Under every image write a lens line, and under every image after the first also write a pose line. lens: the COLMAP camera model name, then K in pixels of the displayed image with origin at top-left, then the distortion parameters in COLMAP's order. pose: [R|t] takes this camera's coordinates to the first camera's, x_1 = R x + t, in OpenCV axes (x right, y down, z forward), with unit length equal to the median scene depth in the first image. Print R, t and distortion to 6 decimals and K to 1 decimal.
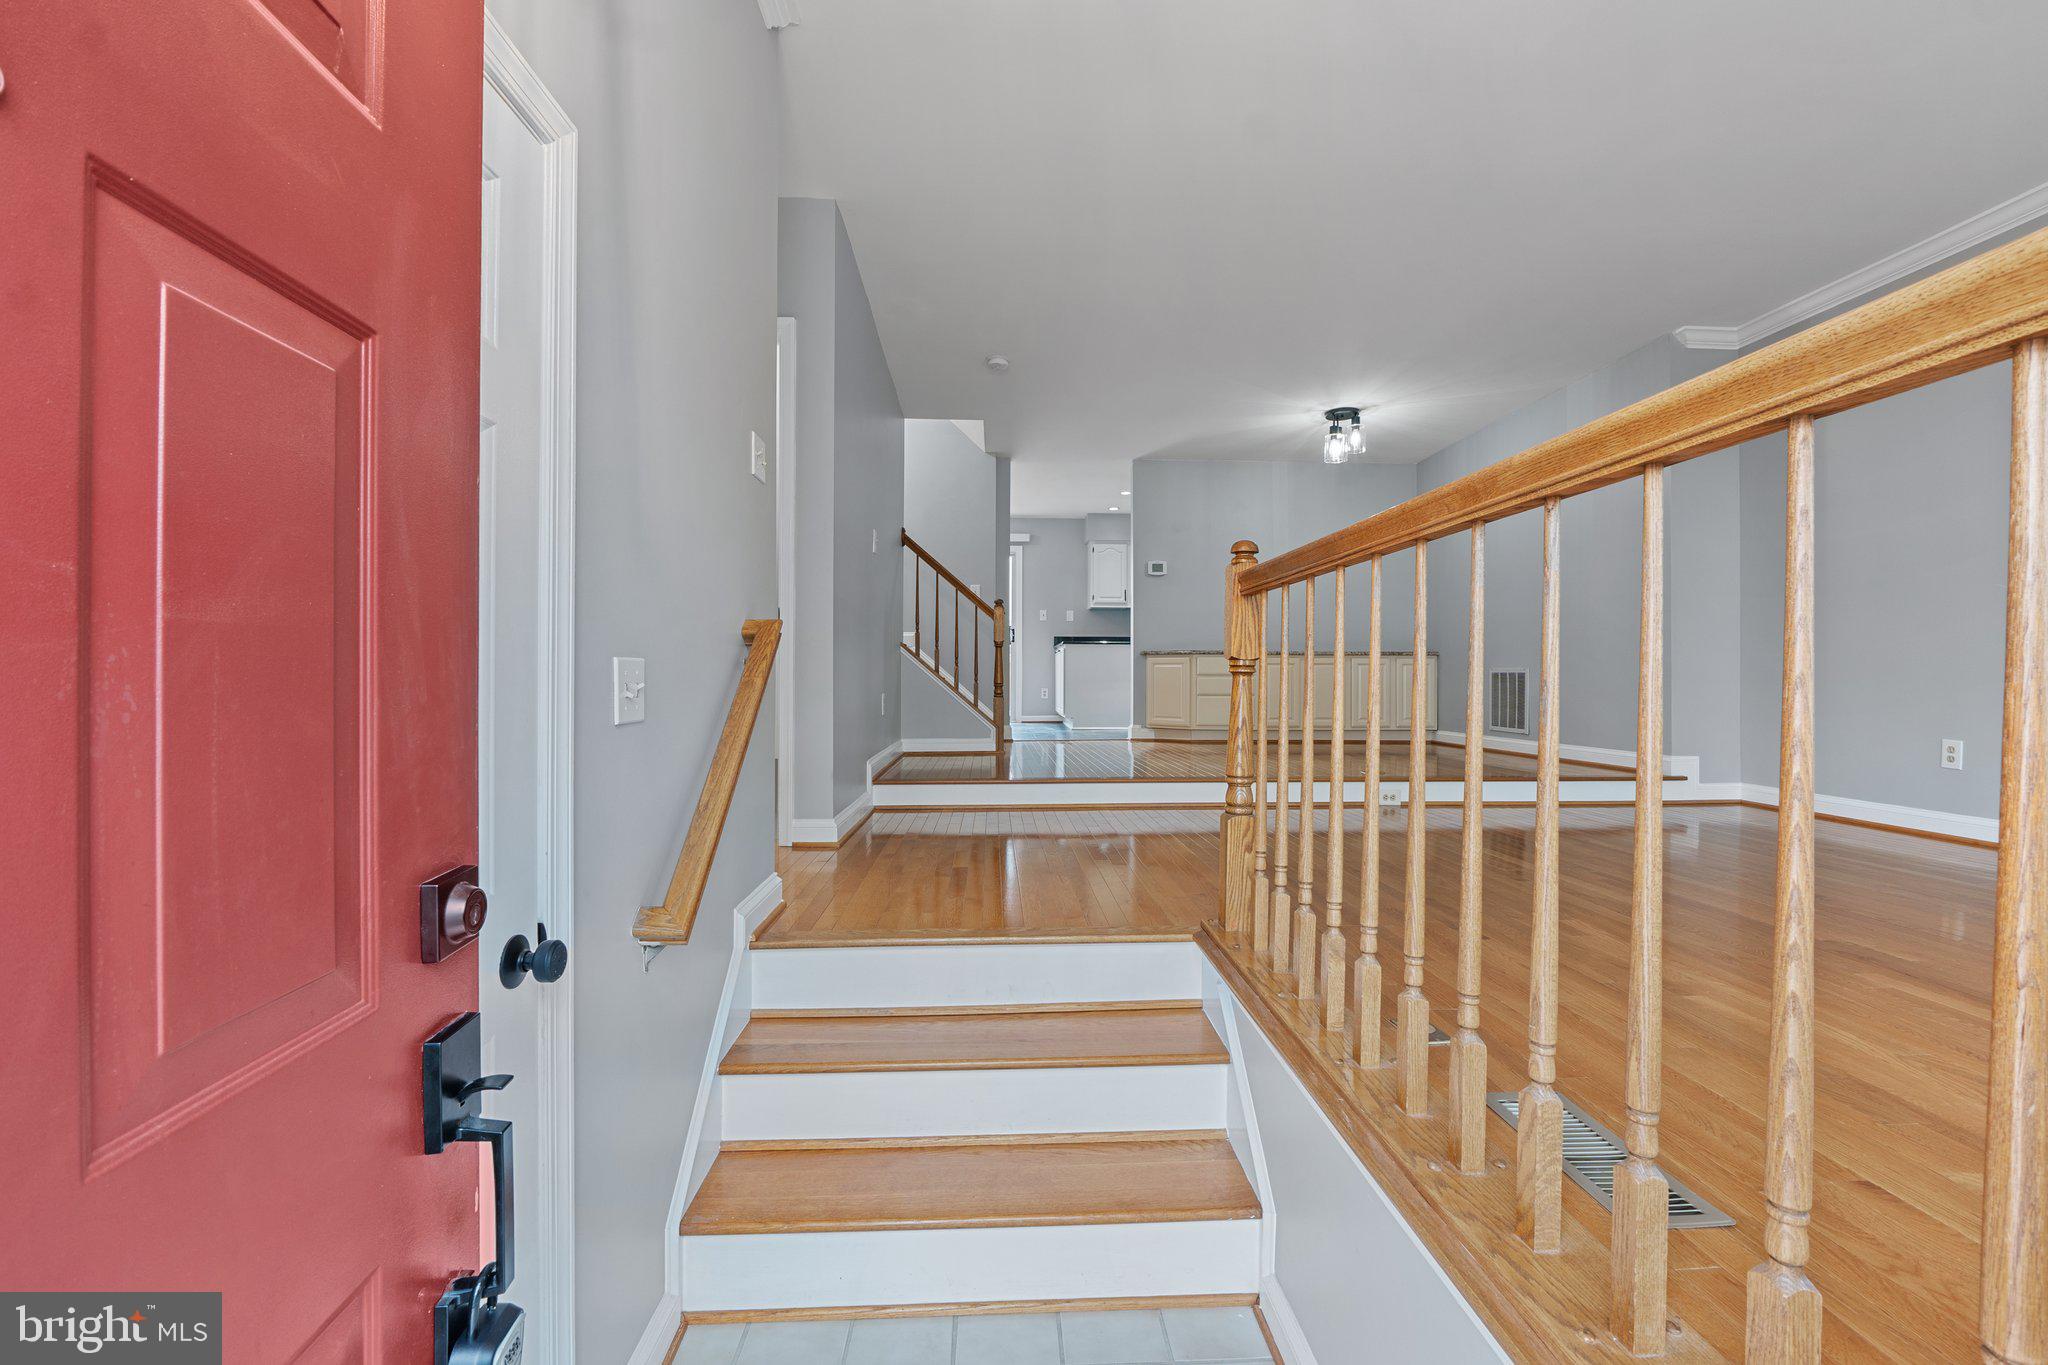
lens RADIAL K [[885.4, 0, 1030.1], [0, 885.4, 677.0], [0, 0, 1]] dist [0.000722, 0.000061]
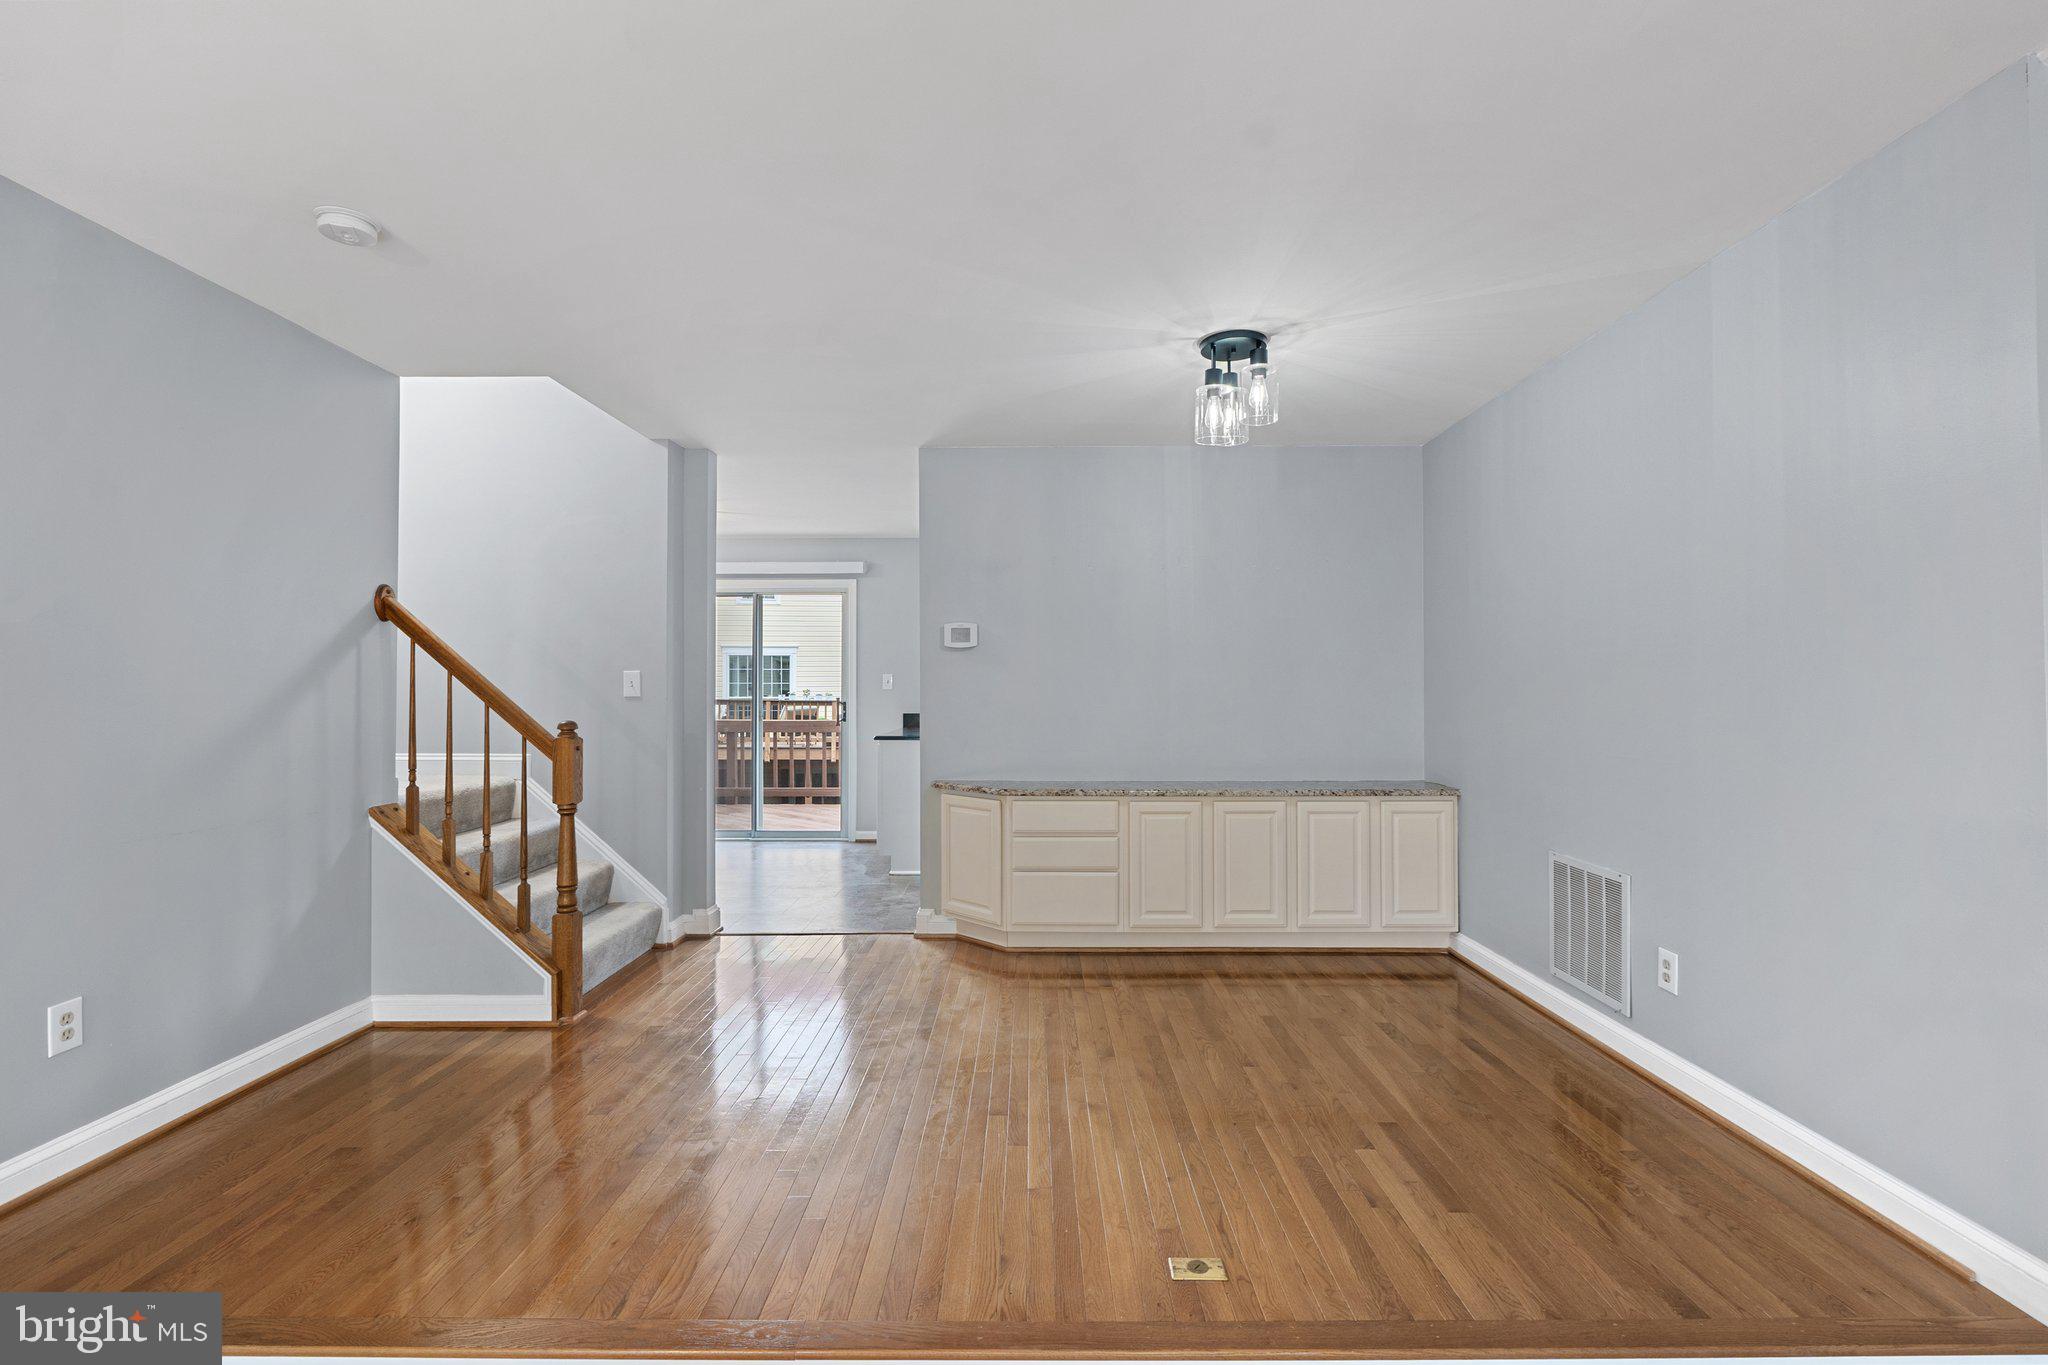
lens RADIAL K [[952.2, 0, 1019.0], [0, 952.2, 689.9], [0, 0, 1]] dist [-0.000798, 0.000241]
pose [[0.997980, -0.005075, -0.063327, 0.264992], [0.005467, 0.999967, 0.006028, -0.109561], [0.063294, -0.006362, 0.997975, 0.463477]]
